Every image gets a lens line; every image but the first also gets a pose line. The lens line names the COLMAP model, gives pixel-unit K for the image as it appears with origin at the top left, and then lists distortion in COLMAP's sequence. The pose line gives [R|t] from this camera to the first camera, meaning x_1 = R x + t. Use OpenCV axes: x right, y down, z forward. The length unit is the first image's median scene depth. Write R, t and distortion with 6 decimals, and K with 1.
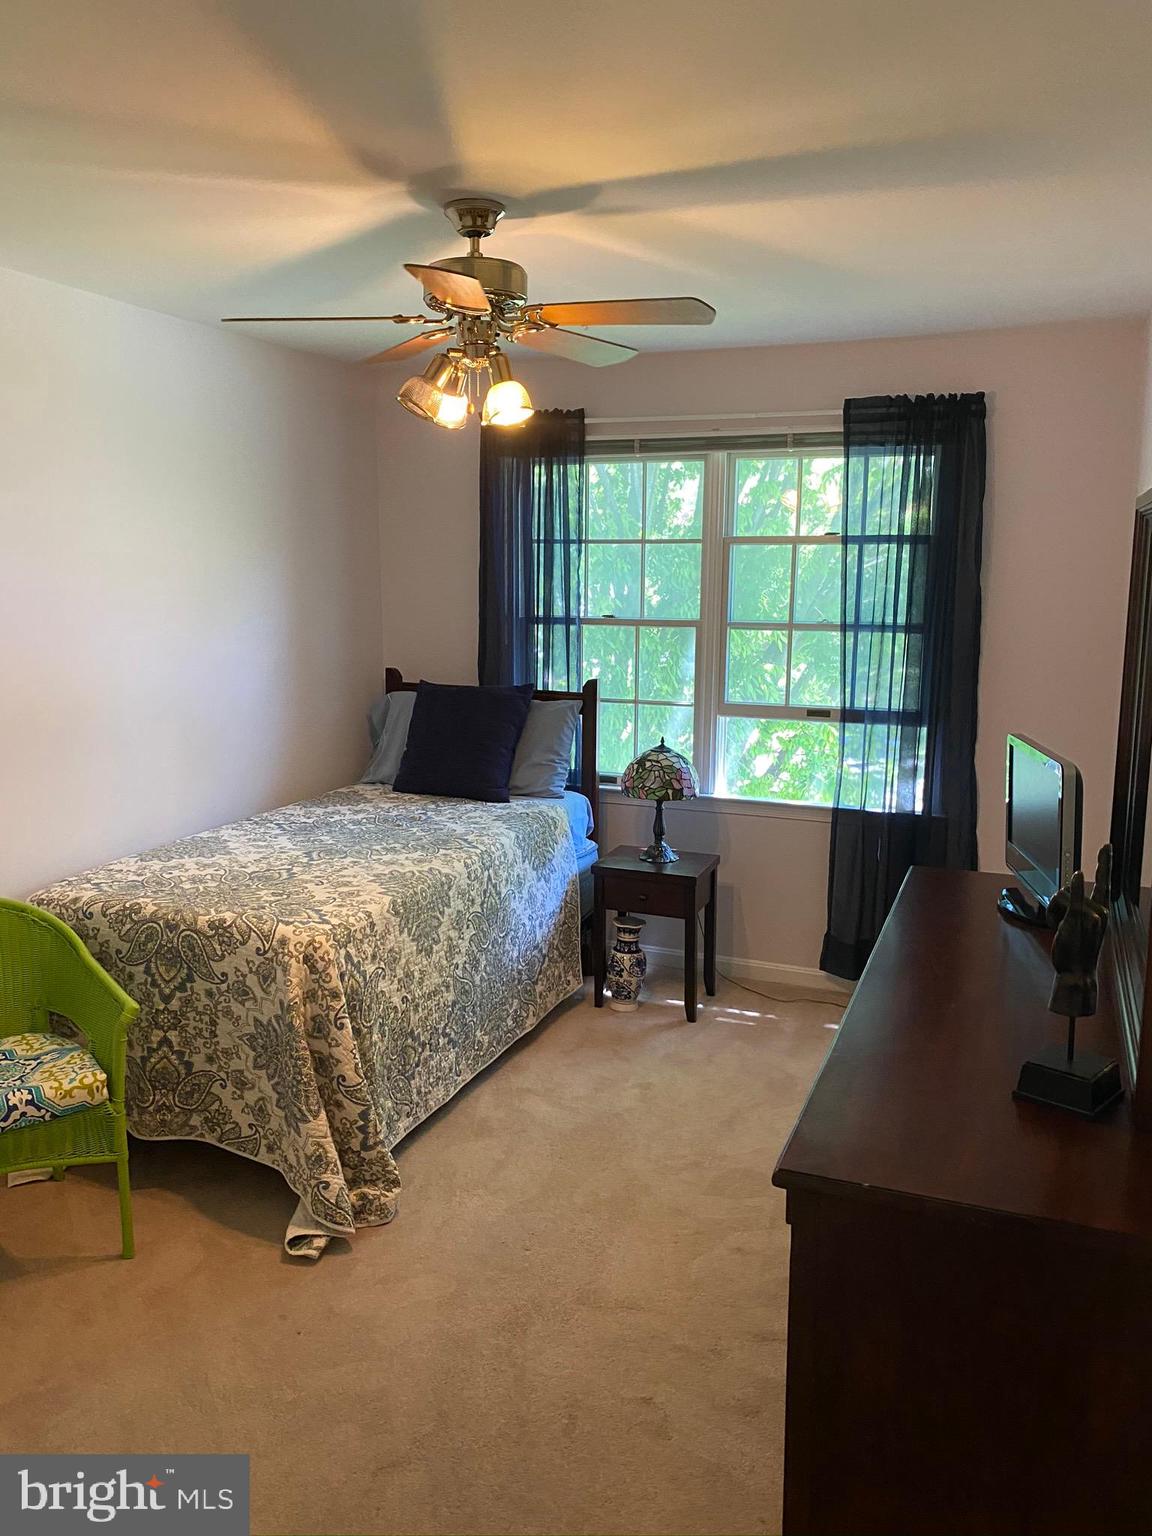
lens RADIAL K [[1181.7, 0, 566.7], [0, 1181.7, 769.2], [0, 0, 1]] dist [0.114659, -0.196191]
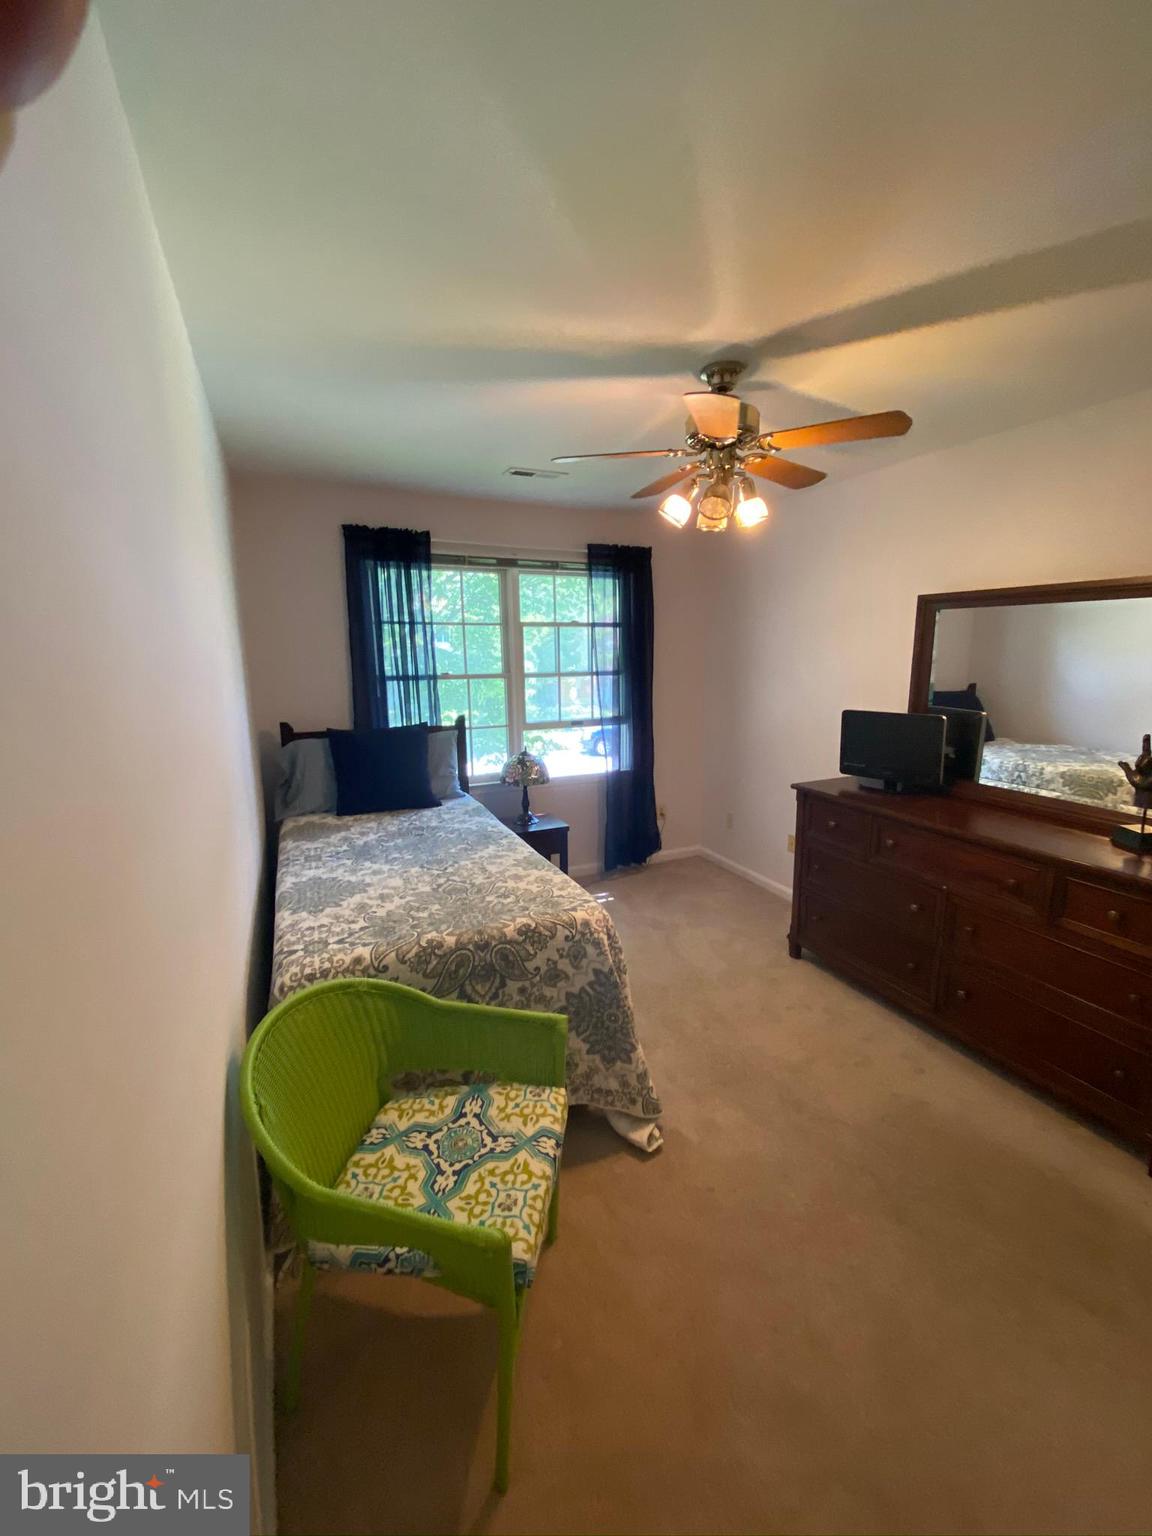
lens RADIAL K [[625.0, 0, 576.0], [0, 625.0, 768.0], [0, 0, 1]] dist [0.090838, -0.000036]
pose [[0.688218, -0.148470, 0.710149, -0.508234], [0.142739, 0.987414, 0.068107, -0.048687], [-0.711324, 0.054493, 0.700749, 0.384706]]
